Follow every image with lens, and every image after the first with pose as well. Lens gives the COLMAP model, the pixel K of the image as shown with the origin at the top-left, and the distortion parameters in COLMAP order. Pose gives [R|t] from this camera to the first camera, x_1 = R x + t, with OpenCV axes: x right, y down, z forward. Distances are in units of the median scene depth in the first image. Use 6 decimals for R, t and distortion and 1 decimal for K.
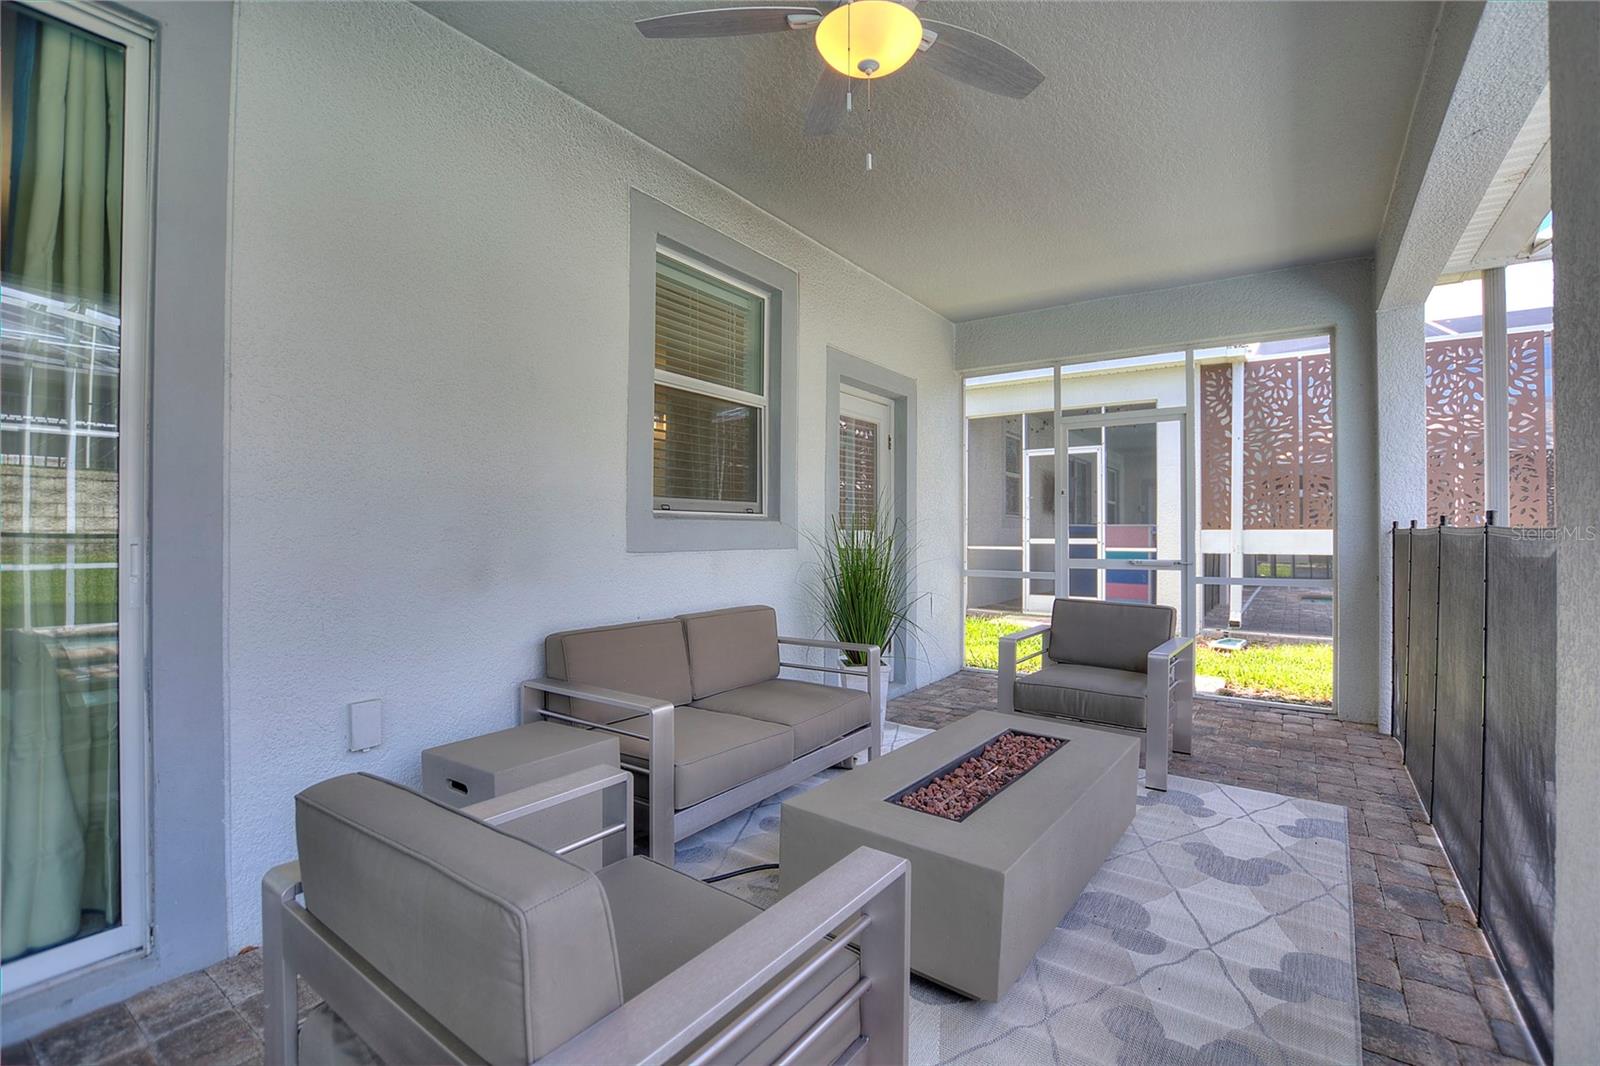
lens RADIAL K [[681.9, 0, 814.3], [0, 681.9, 528.5], [0, 0, 1]] dist [-0.000110, 0.000239]
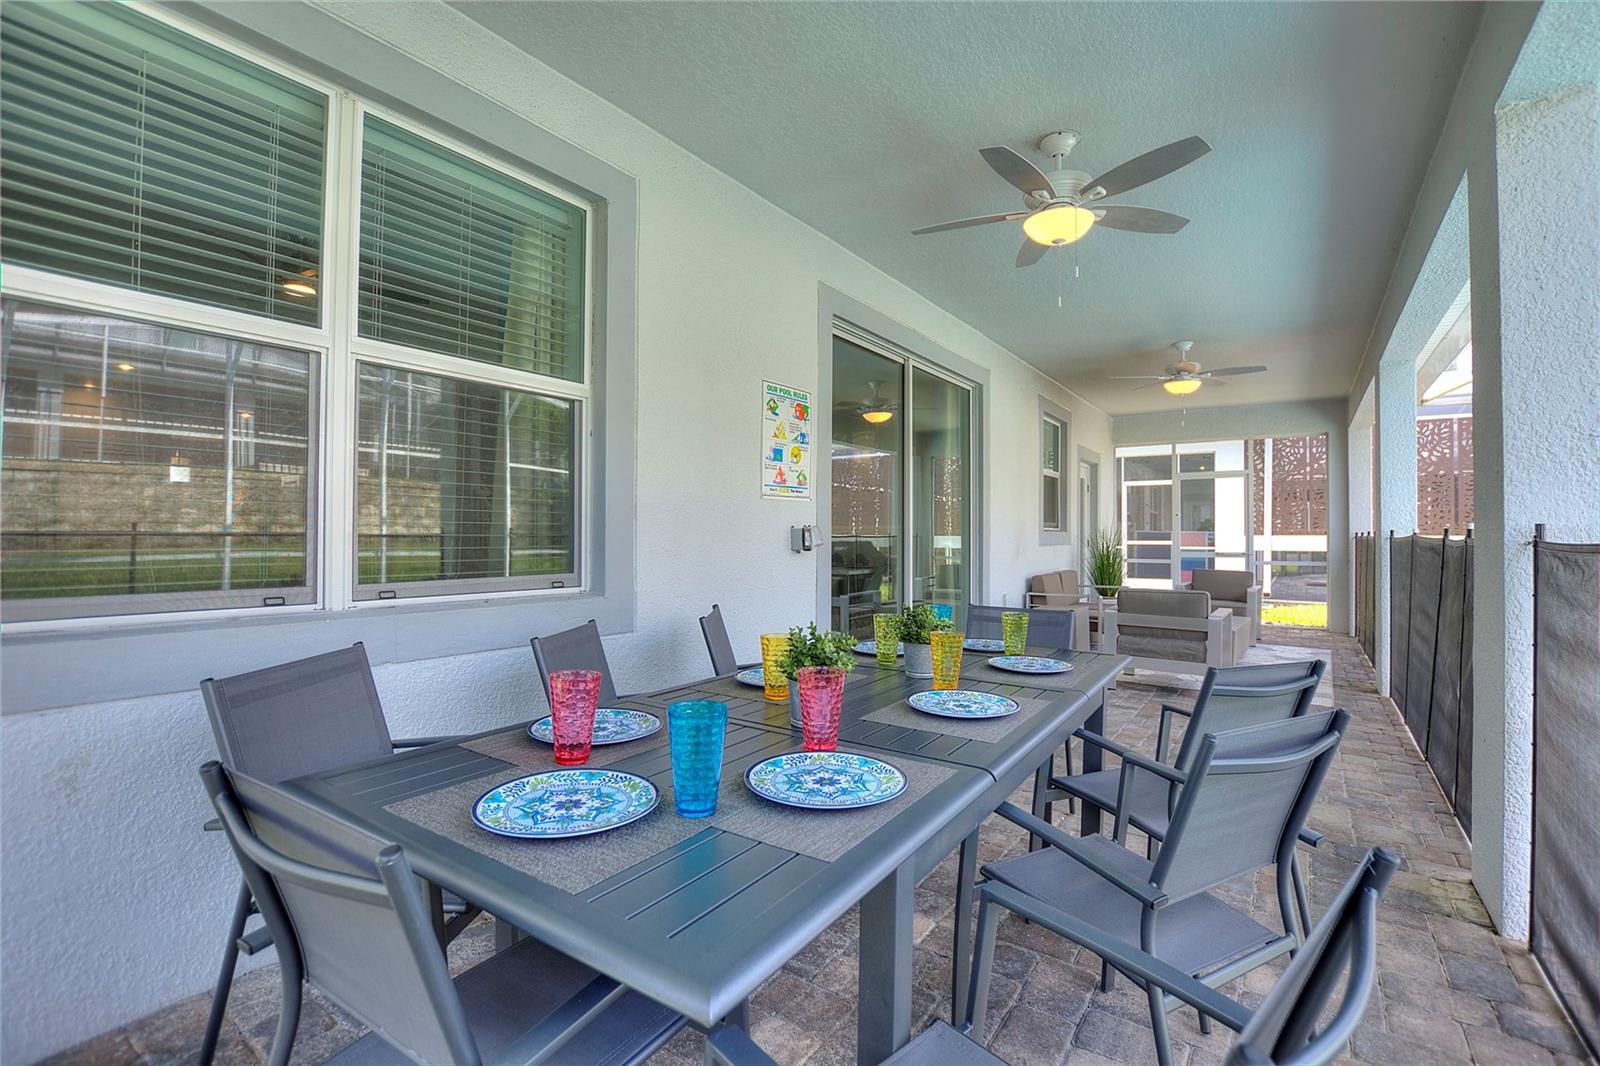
lens RADIAL K [[700.6, 0, 830.1], [0, 700.6, 530.2], [0, 0, 1]] dist [0.018545, -0.000122]
pose [[0.999407, 0.005747, 0.033964, -0.477673], [-0.005904, 0.999972, 0.004517, -0.012220], [-0.033937, -0.004715, 0.999413, -0.639895]]
